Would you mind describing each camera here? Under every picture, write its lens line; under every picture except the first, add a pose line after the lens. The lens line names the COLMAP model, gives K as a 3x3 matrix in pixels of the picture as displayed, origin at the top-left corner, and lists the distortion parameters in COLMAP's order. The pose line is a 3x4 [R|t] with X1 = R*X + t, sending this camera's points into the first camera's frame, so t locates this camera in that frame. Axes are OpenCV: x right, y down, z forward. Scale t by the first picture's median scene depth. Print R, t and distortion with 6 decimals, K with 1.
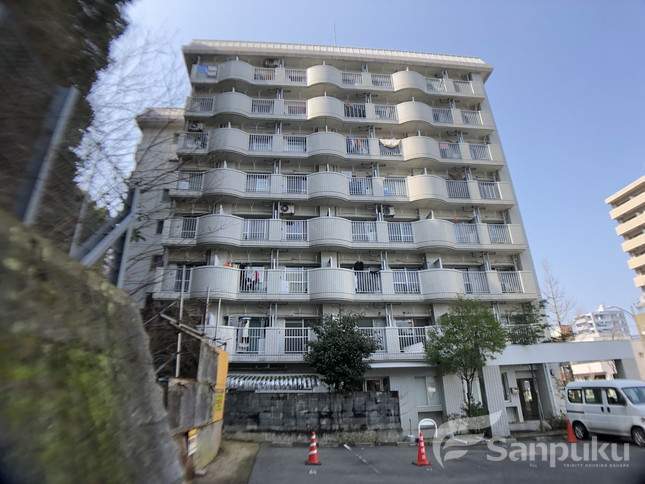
lens RADIAL K [[369.1, 0, 309.0], [0, 369.1, 233.6], [0, 0, 1]] dist [-0.061804, 0.000268]
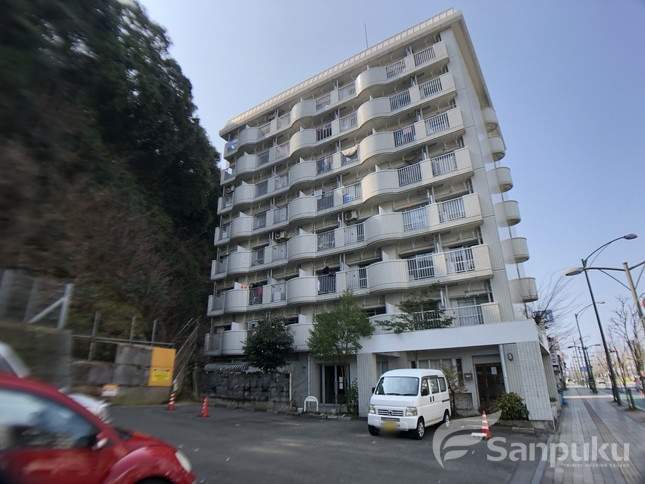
lens RADIAL K [[358.2, 0, 322.5], [0, 358.2, 242.0], [0, 0, 1]] dist [-0.073167, 0.000208]
pose [[0.792068, -0.209559, -0.573335, 0.721631], [0.244097, 0.969599, -0.017175, 0.014121], [0.559504, -0.126346, 0.819141, 0.049263]]
